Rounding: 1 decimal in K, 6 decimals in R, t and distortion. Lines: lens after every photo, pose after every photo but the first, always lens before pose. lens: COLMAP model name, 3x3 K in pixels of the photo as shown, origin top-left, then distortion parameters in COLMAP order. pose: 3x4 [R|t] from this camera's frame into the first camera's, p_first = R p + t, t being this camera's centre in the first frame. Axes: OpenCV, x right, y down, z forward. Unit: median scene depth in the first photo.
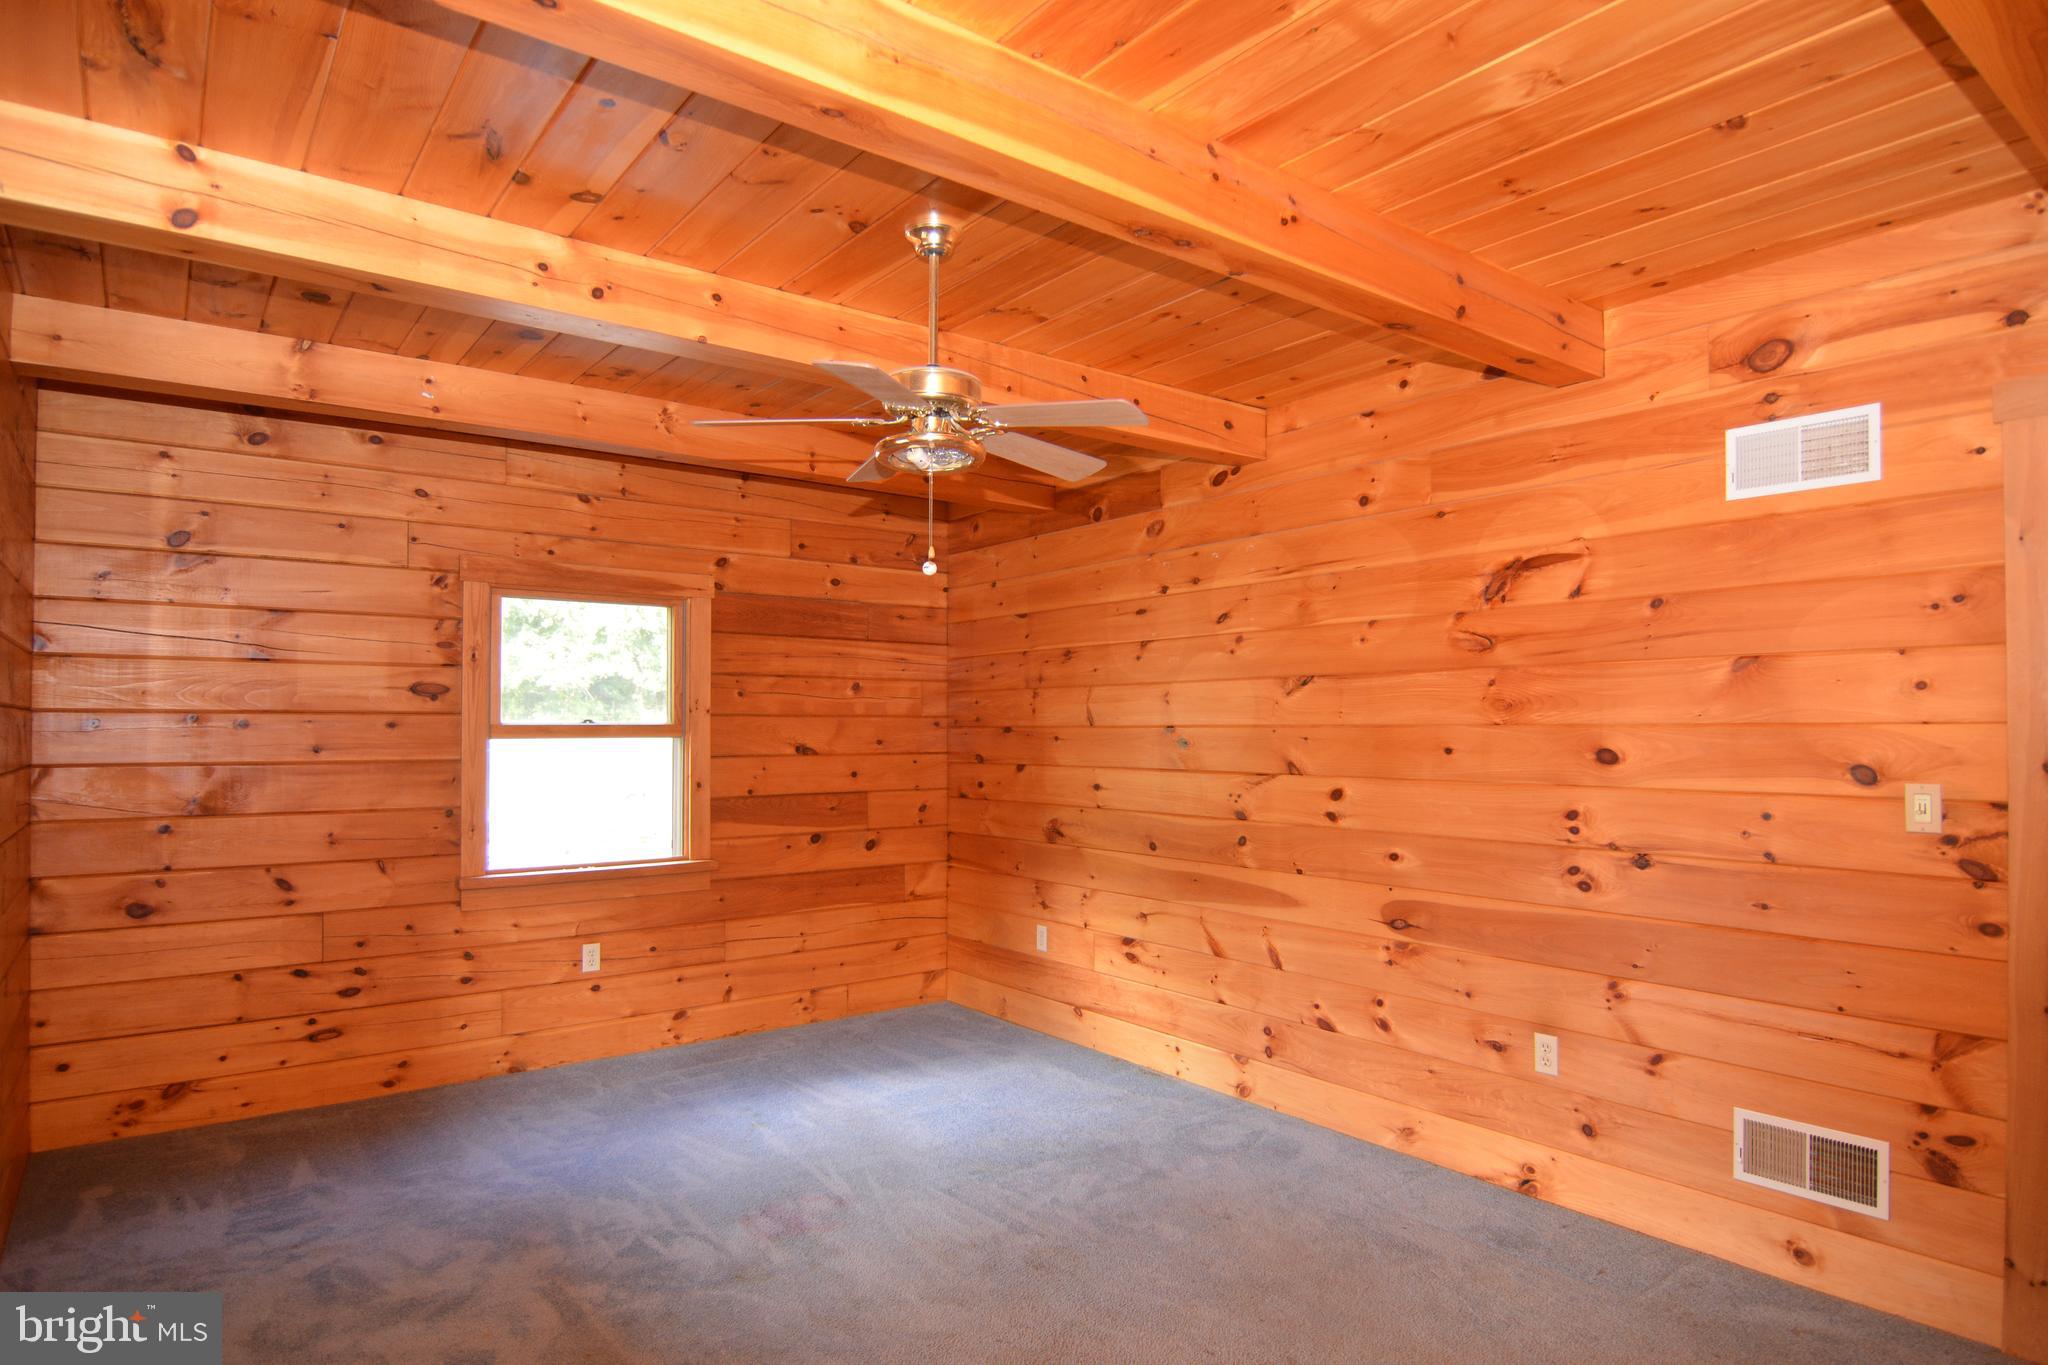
lens RADIAL K [[1147.9, 0, 1078.8], [0, 1147.9, 678.9], [0, 0, 1]] dist [-0.021521, -0.001108]
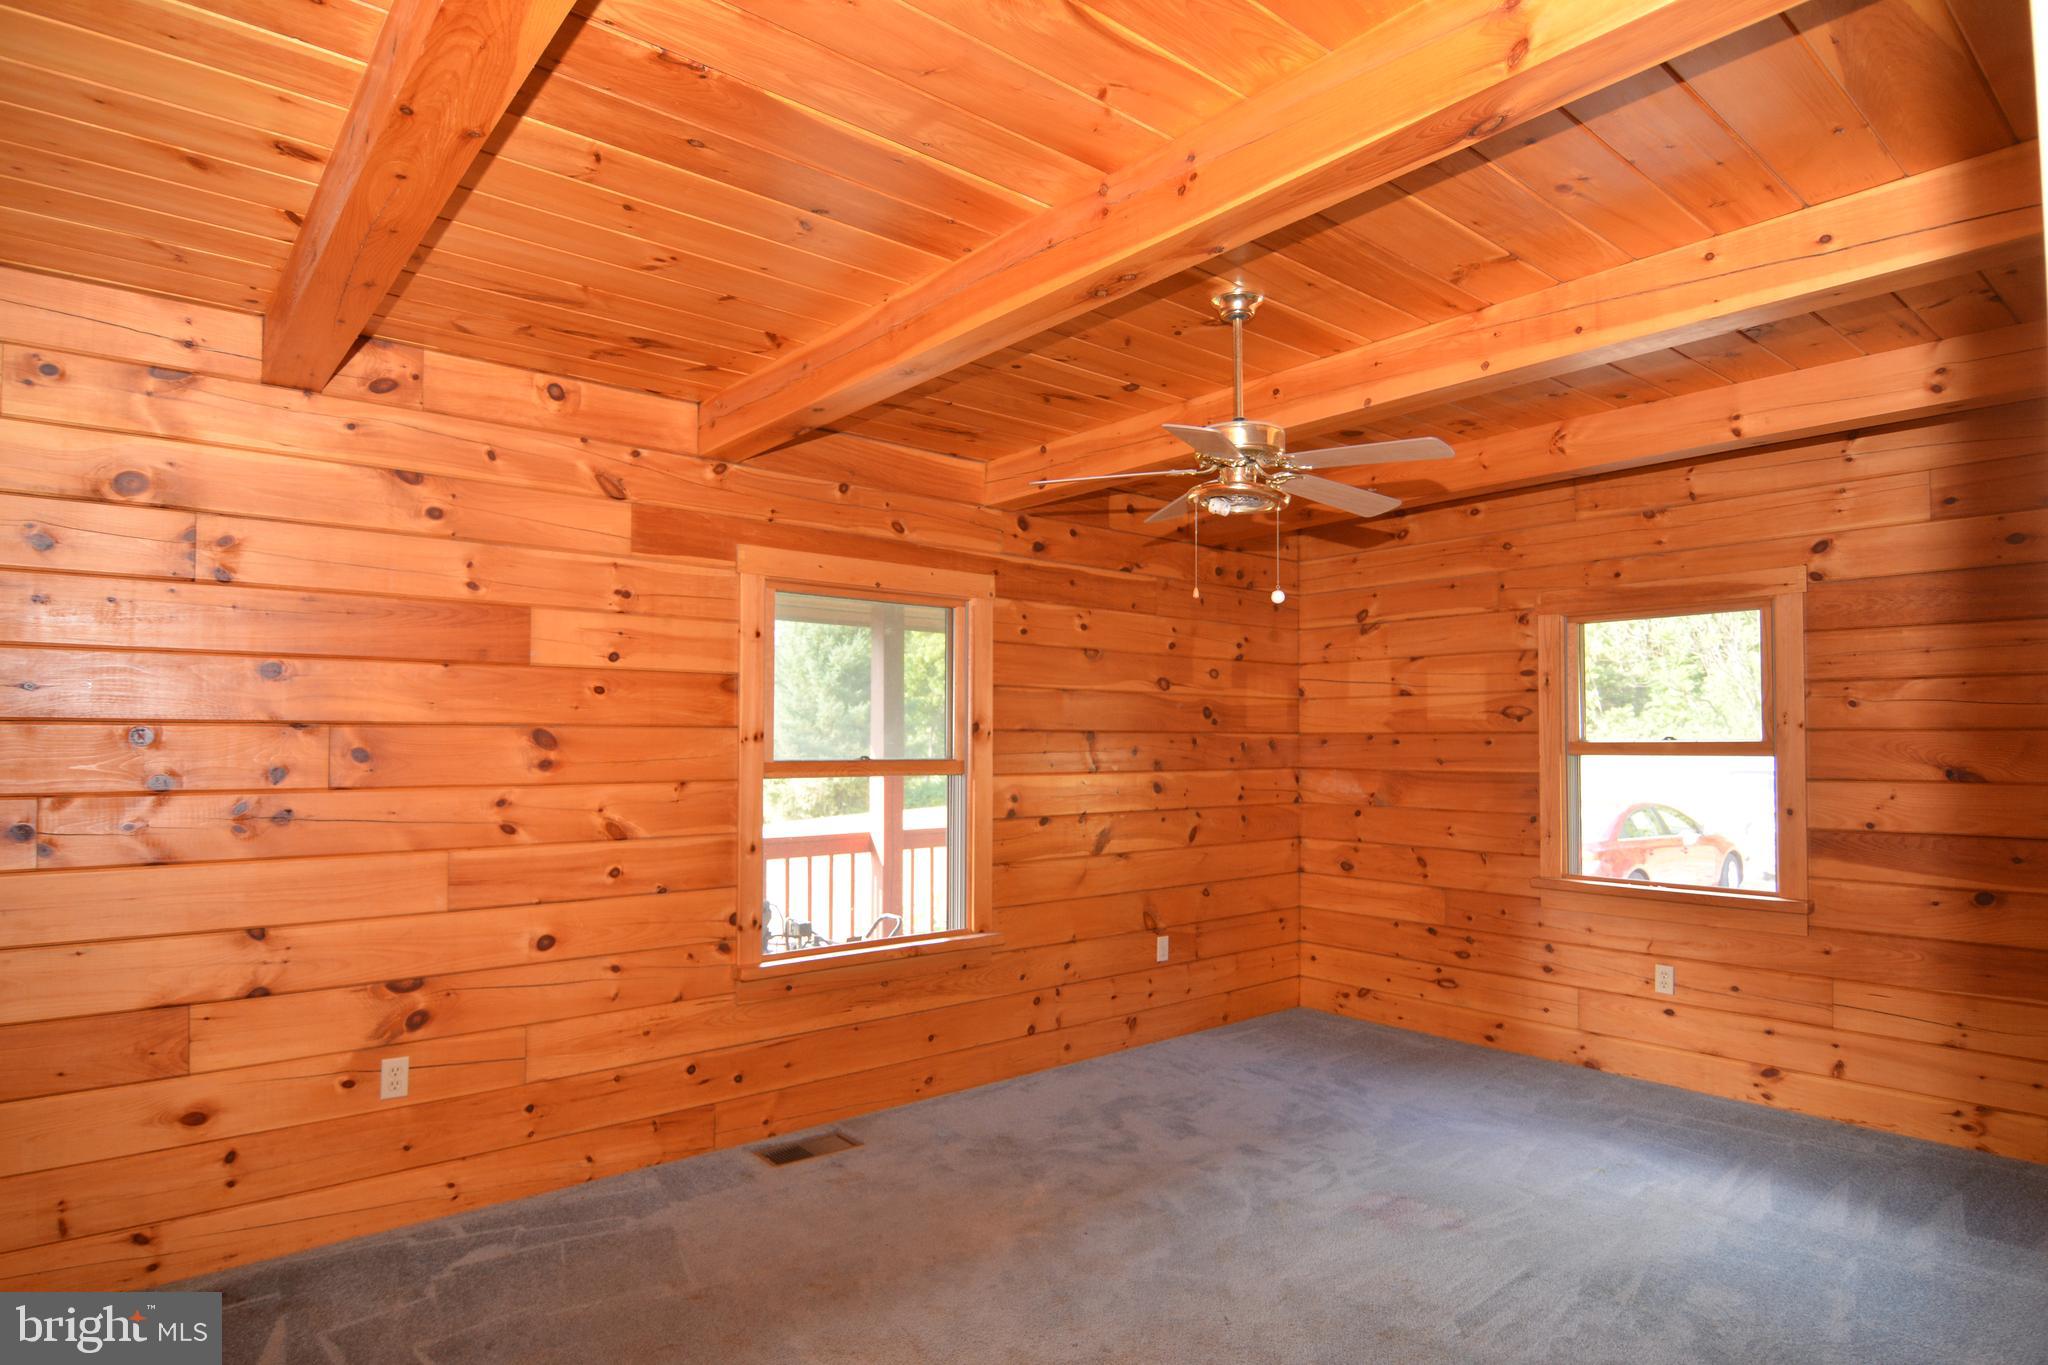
lens RADIAL K [[1122.2, 0, 993.7], [0, 1122.2, 681.3], [0, 0, 1]] dist [-0.013396, -0.003023]
pose [[0.000477, -0.053691, -0.998557, 0.569829], [0.041045, 0.997717, -0.053626, 0.016945], [0.999157, -0.040960, 0.002679, 0.453385]]
